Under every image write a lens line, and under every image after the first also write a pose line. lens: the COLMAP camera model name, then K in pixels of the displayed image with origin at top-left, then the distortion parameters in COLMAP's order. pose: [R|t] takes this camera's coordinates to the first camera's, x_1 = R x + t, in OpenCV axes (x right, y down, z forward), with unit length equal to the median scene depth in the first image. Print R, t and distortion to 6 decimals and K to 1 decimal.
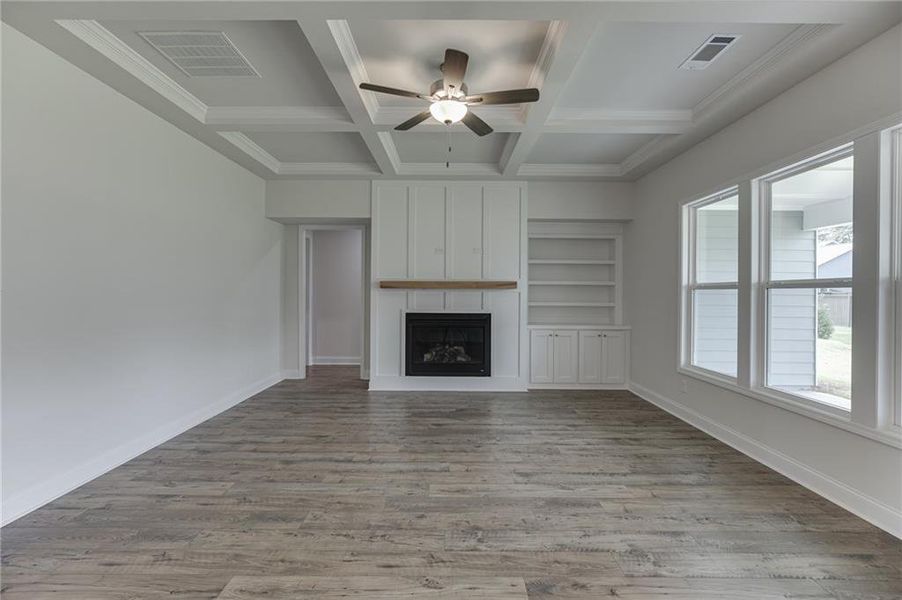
lens RADIAL K [[411.2, 0, 447.8], [0, 411.2, 293.6], [0, 0, 1]] dist [-0.009366, 0.004074]
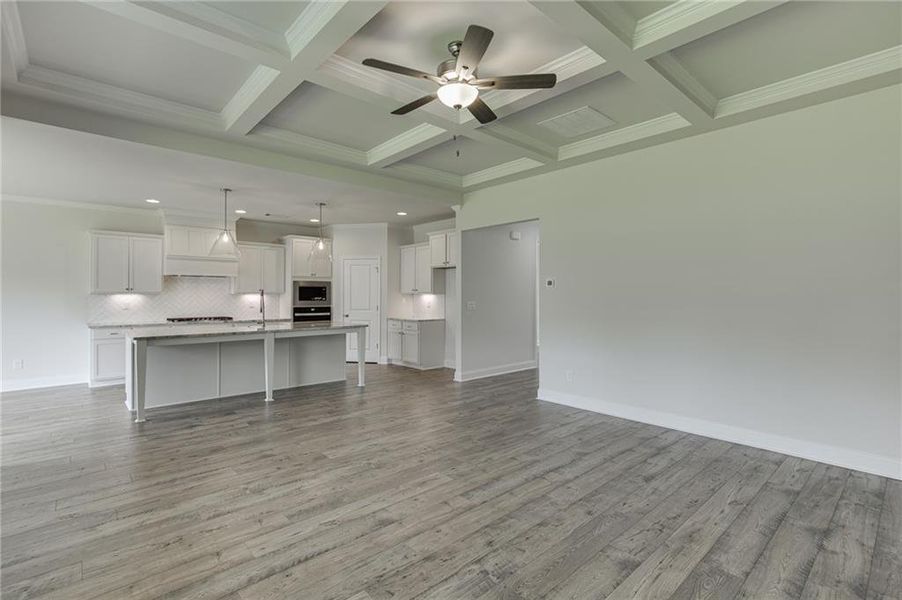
lens RADIAL K [[424.1, 0, 450.5], [0, 424.1, 294.4], [0, 0, 1]] dist [-0.002320, 0.003191]
pose [[-0.740641, -0.006042, -0.671874, 0.527005], [-0.004918, 0.999982, -0.003572, 0.002980], [0.671883, 0.000659, -0.740657, 1.381374]]
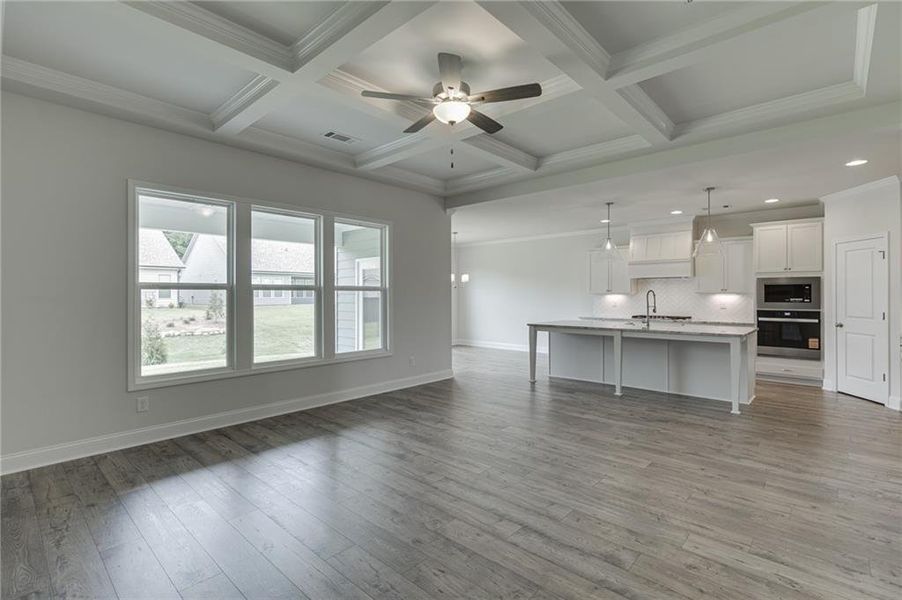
lens RADIAL K [[424.1, 0, 451.7], [0, 424.1, 296.0], [0, 0, 1]] dist [-0.002320, 0.003191]
pose [[-0.745224, -0.004645, 0.666798, -0.559910], [-0.001344, 0.999984, 0.005464, -0.001904], [-0.666813, 0.003176, -0.745218, 1.443817]]
